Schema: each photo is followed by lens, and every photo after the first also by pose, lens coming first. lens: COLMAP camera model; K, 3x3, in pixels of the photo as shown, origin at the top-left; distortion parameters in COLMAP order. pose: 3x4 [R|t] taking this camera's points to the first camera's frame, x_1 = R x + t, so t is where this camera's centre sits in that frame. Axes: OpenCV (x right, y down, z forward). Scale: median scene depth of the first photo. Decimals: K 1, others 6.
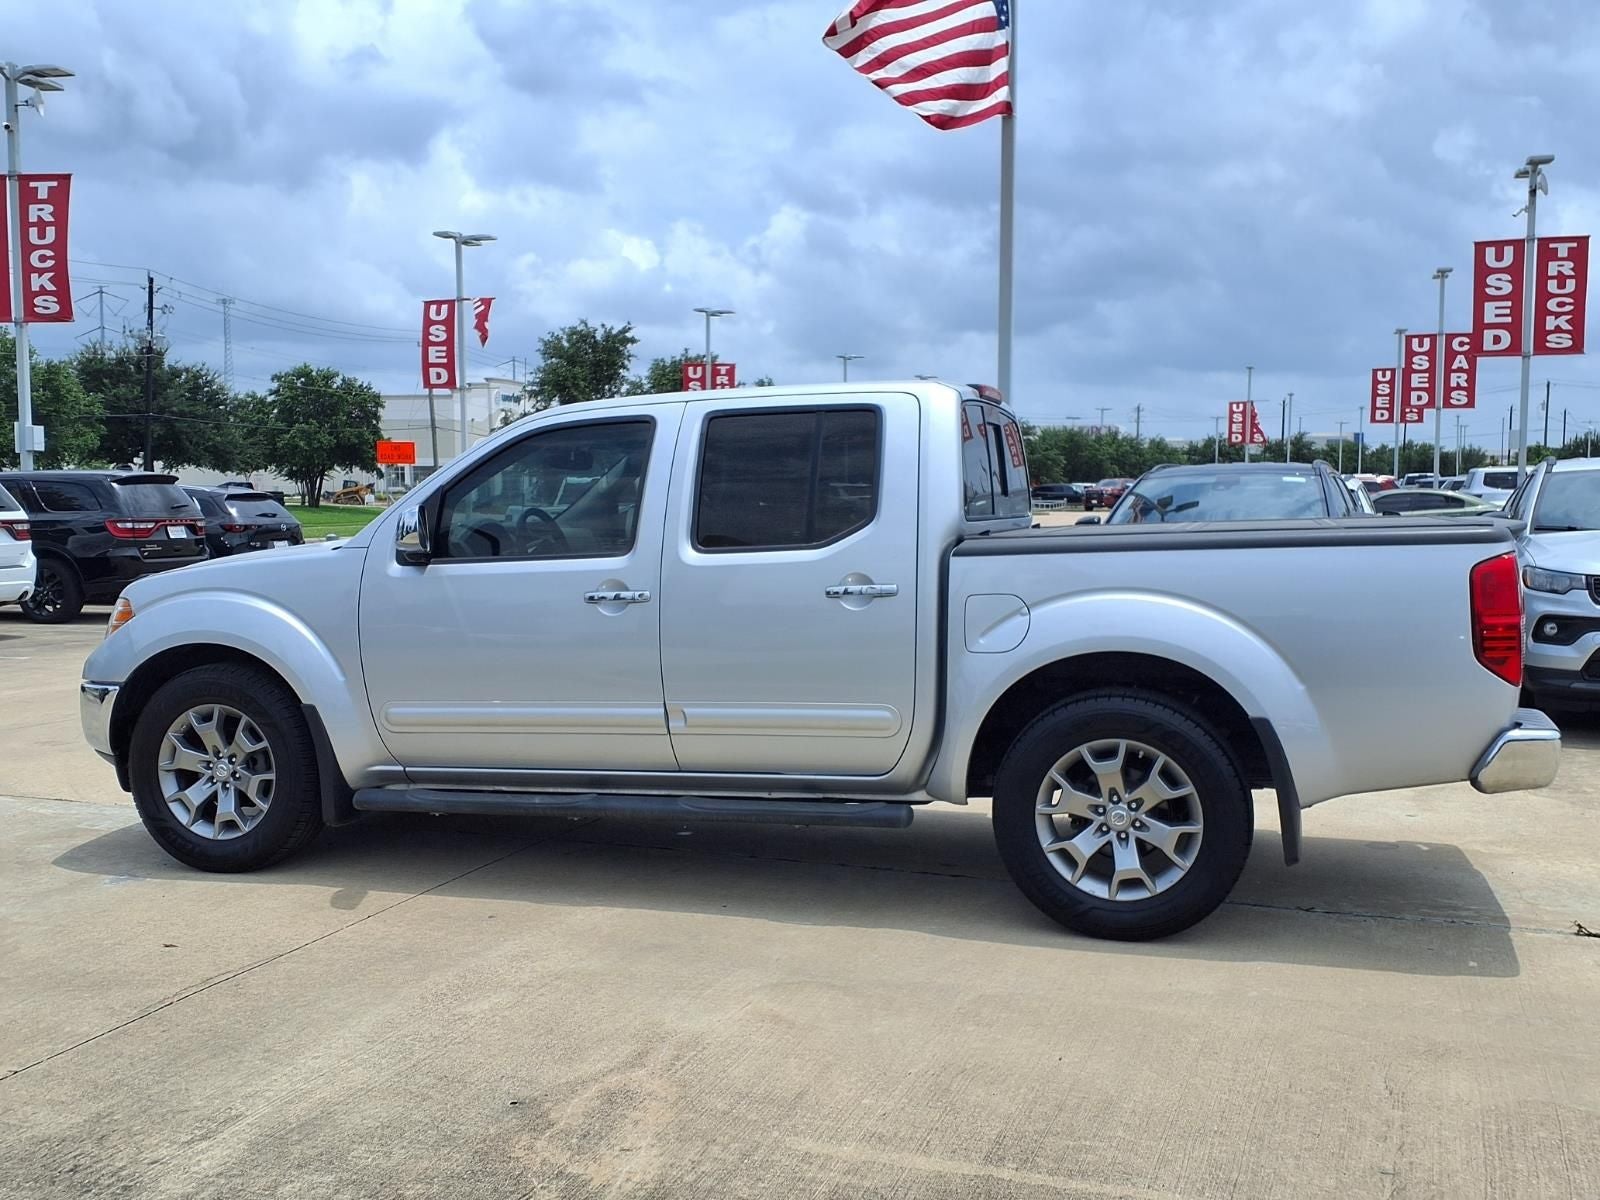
lens RADIAL K [[1569.6, 0, 841.6], [0, 1569.6, 638.3], [0, 0, 1]] dist [0.106400, -0.315241]
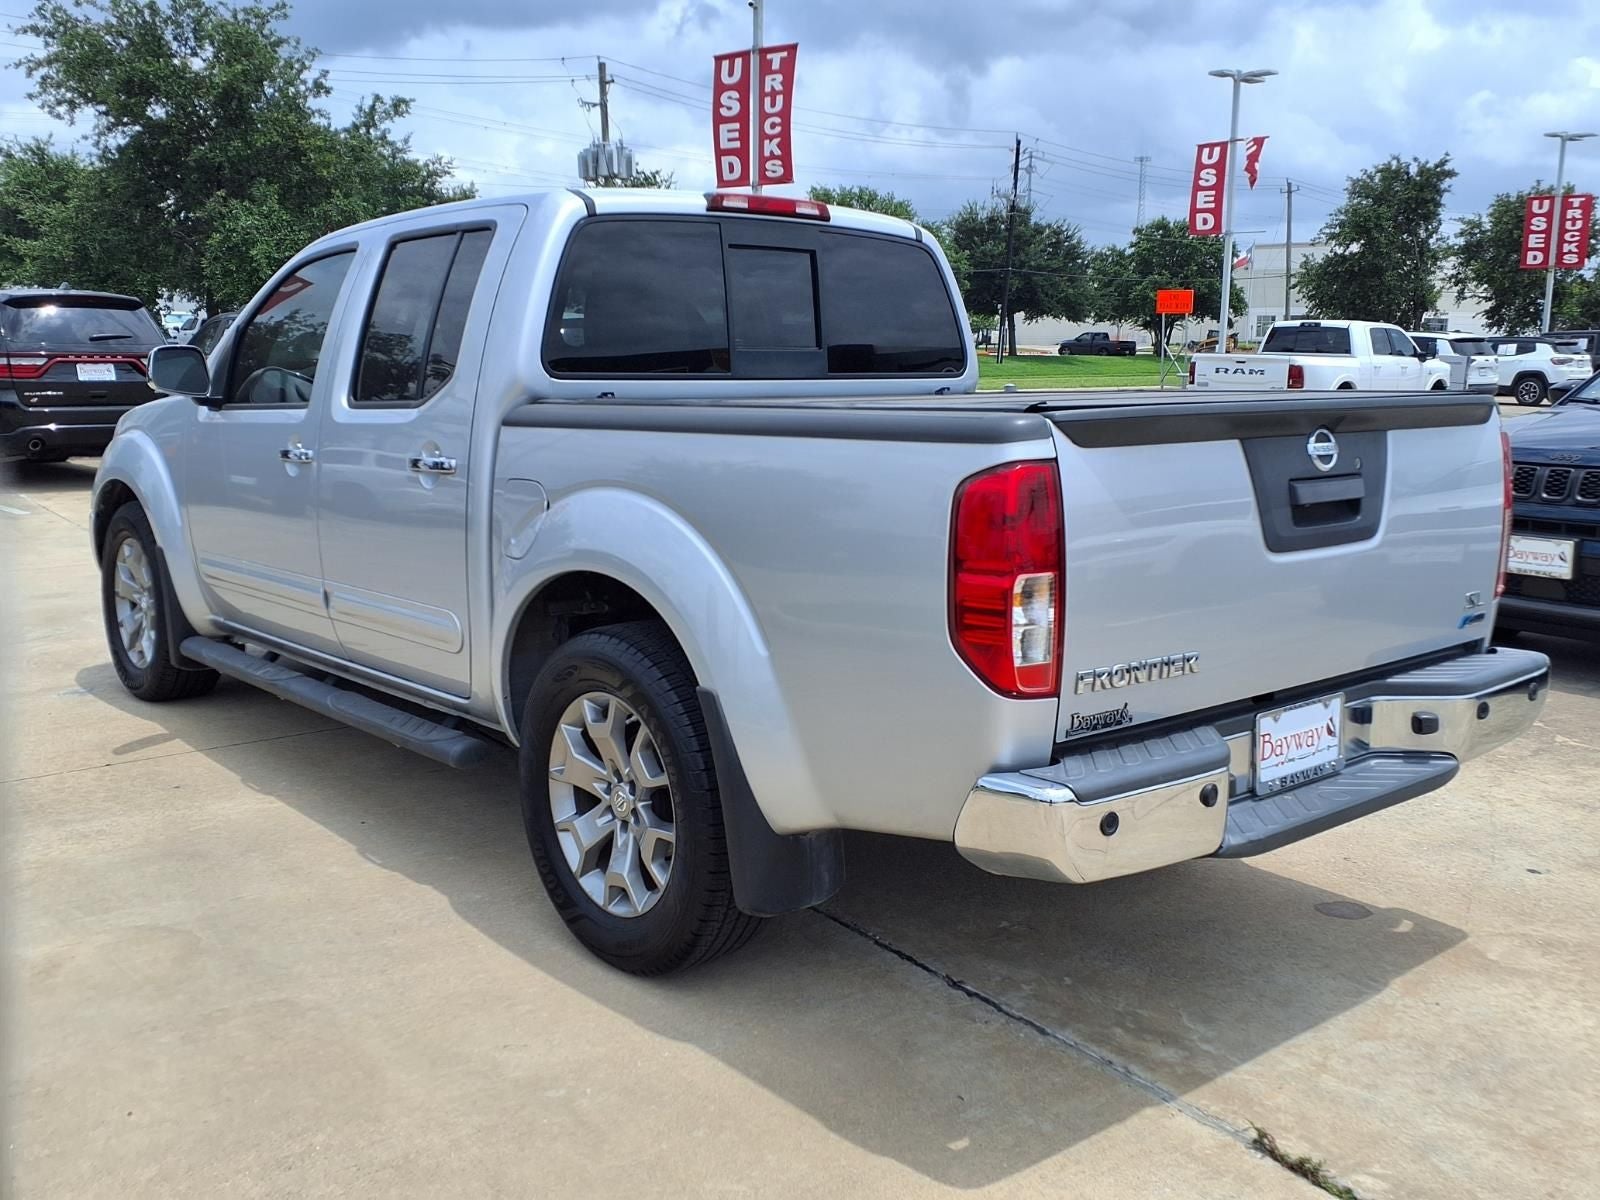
lens RADIAL K [[1526.9, 0, 800.0], [0, 1526.9, 600.0], [0, 0, 1]] dist [0.019516, -0.065561]
pose [[0.825672, 0.099048, -0.555387, 0.086835], [-0.057221, 0.994093, 0.092219, -0.006301], [0.561241, -0.044363, 0.826463, 0.067222]]
